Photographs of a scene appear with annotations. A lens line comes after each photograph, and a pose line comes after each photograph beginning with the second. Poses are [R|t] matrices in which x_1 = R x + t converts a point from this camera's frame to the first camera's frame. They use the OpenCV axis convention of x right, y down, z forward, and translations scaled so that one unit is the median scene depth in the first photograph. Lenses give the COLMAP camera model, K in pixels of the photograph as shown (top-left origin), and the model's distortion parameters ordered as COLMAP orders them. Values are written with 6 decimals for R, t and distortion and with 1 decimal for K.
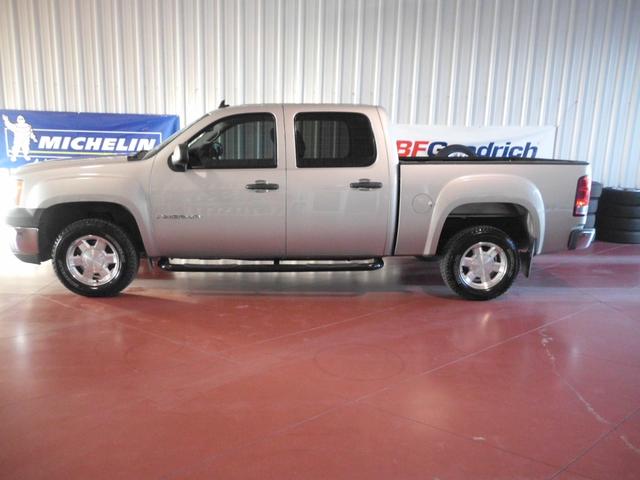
lens RADIAL K [[532.1, 0, 317.0], [0, 532.1, 236.6], [0, 0, 1]] dist [-0.017264, -0.001553]
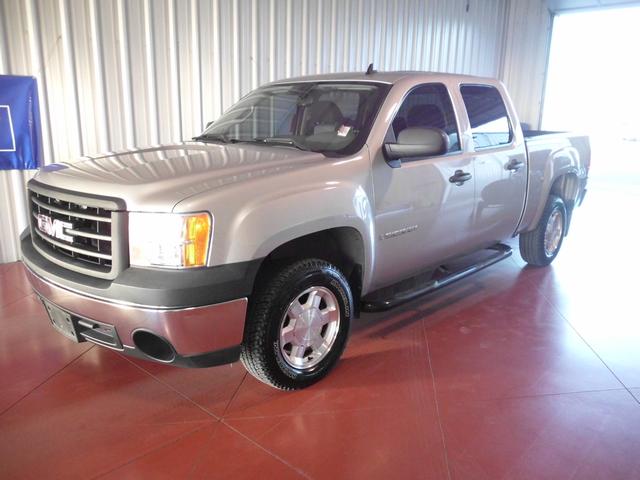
lens RADIAL K [[532.1, 0, 319.8], [0, 532.1, 242.9], [0, 0, 1]] dist [-0.017264, -0.001553]
pose [[0.746852, -0.179698, 0.640250, -0.694410], [0.125287, 0.983578, 0.129913, -0.114265], [-0.653081, -0.016811, 0.757101, 0.469530]]
